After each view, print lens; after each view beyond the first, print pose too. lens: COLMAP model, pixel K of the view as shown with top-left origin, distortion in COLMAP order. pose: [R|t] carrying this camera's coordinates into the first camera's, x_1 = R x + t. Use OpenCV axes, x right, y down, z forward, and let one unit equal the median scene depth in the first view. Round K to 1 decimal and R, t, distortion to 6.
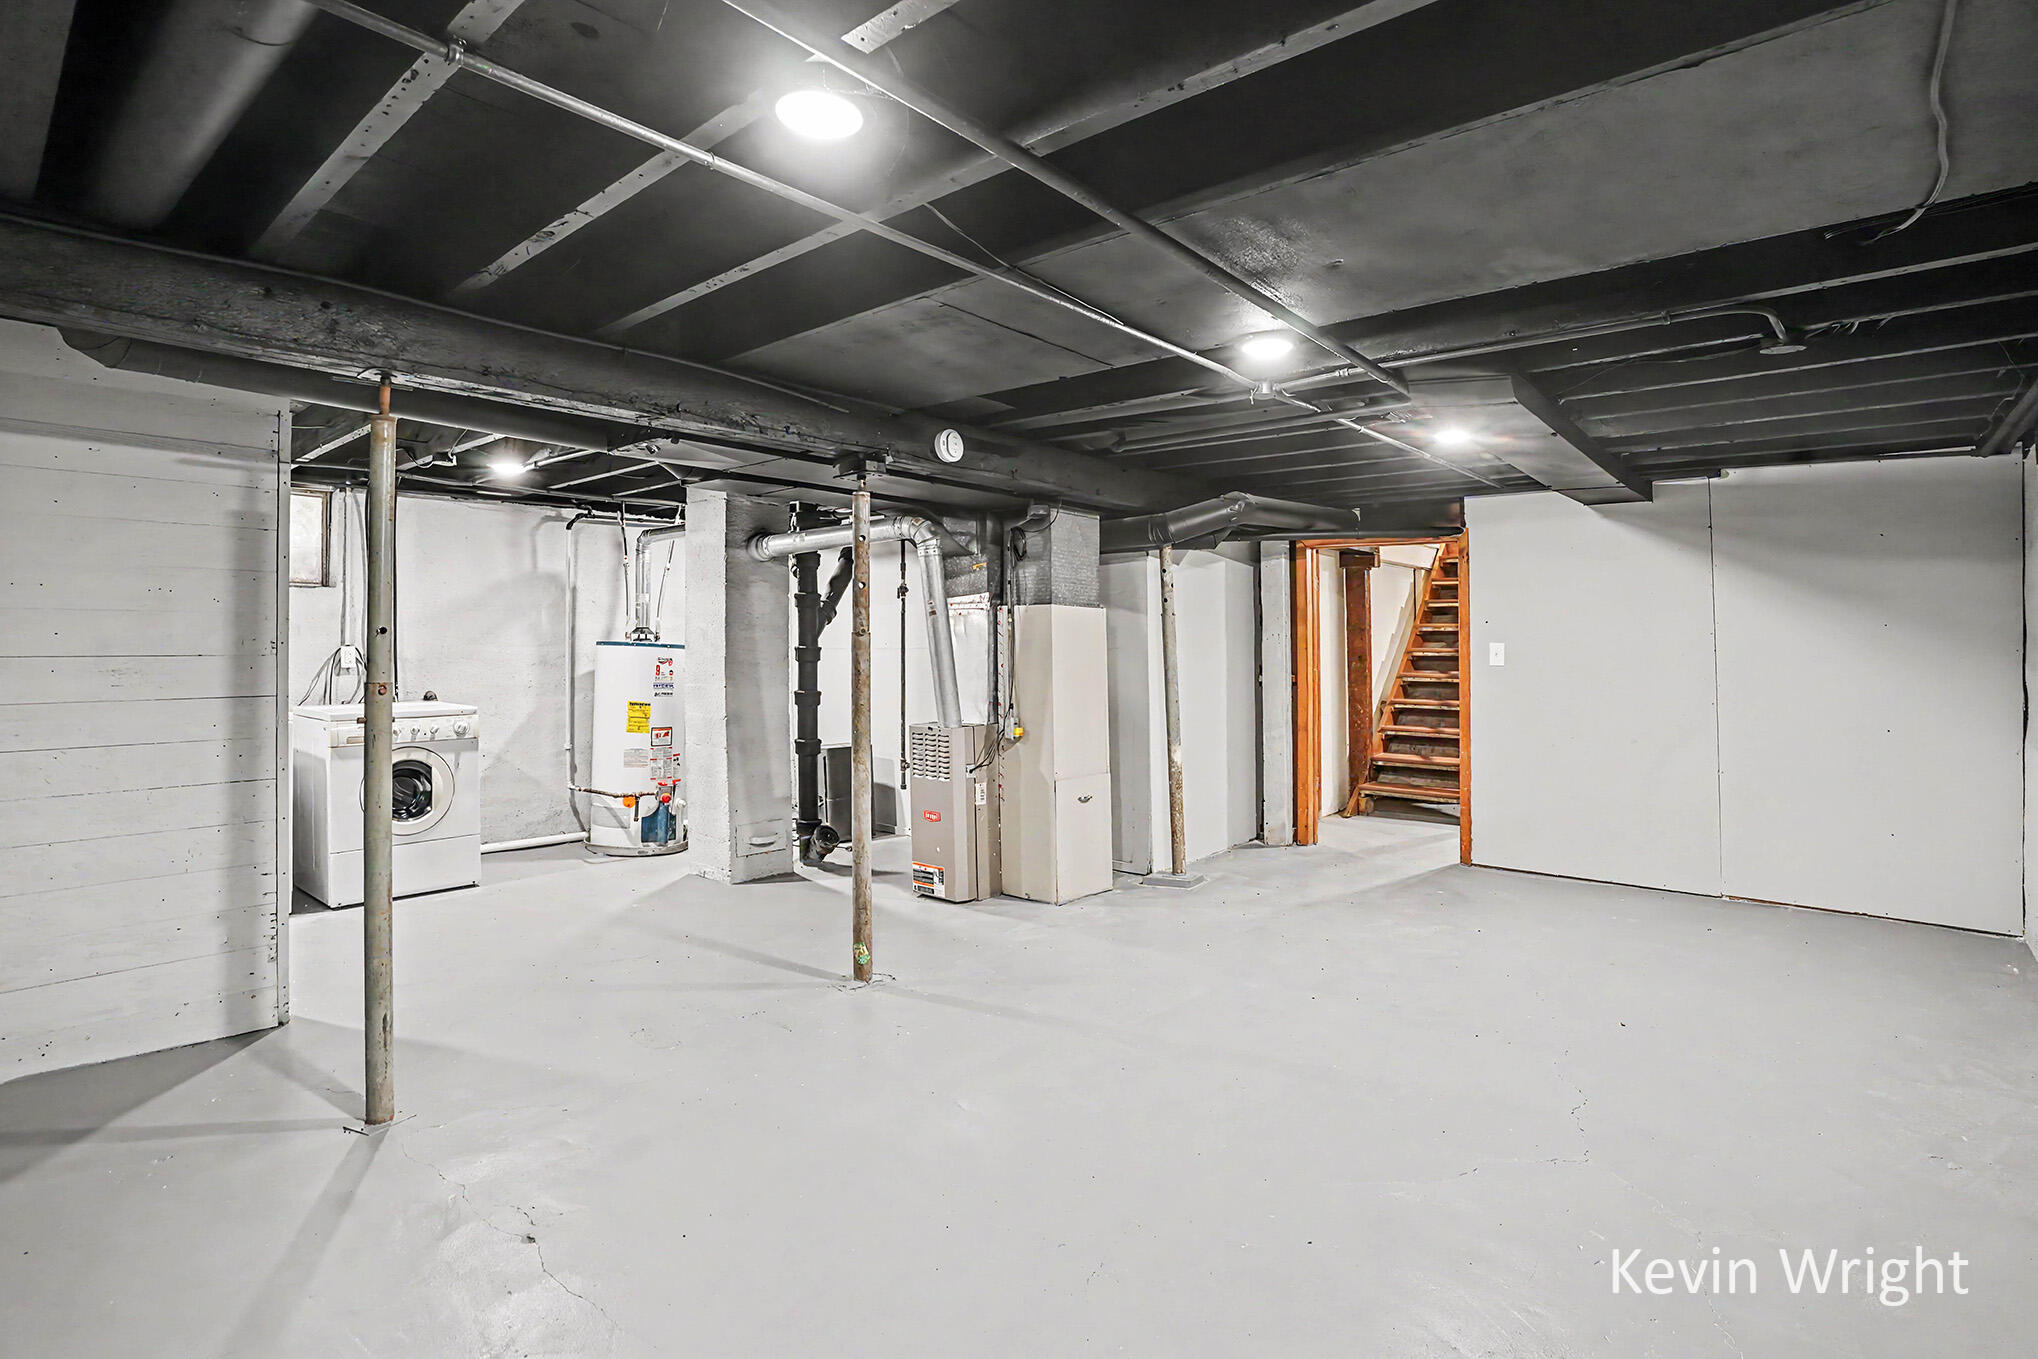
lens RADIAL K [[970.7, 0, 1015.7], [0, 970.7, 663.4], [0, 0, 1]] dist [0.001599, 0.000008]
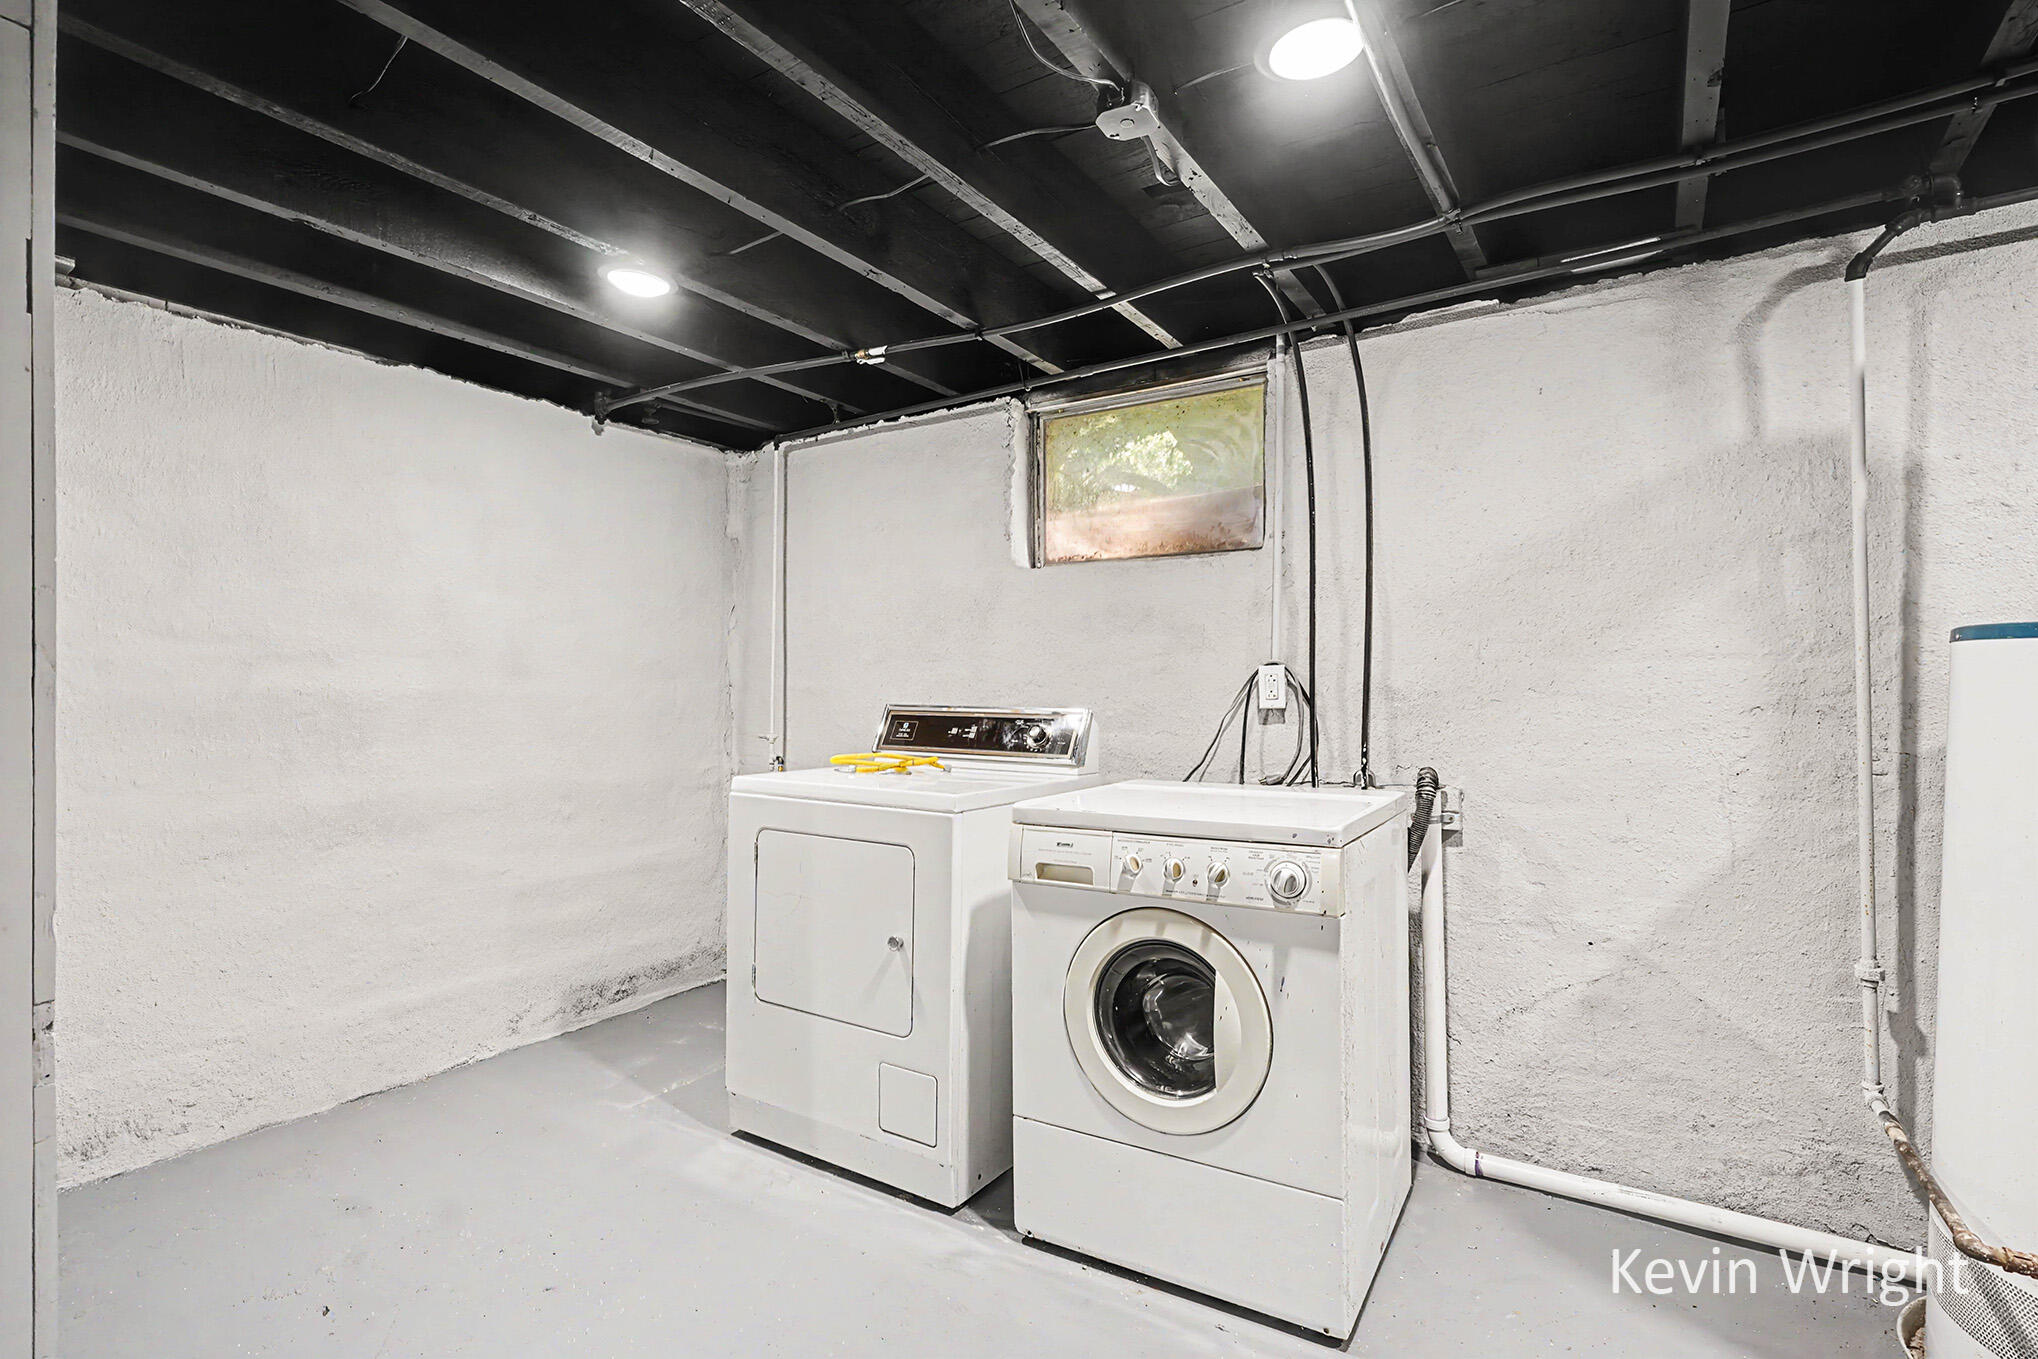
lens RADIAL K [[970.7, 0, 1014.9], [0, 970.7, 685.5], [0, 0, 1]] dist [0.001599, 0.000008]
pose [[0.132376, -0.010430, -0.991145, -0.203297], [-0.013903, 0.999827, -0.012378, 0.000252], [0.991102, 0.015419, 0.132208, 0.757580]]
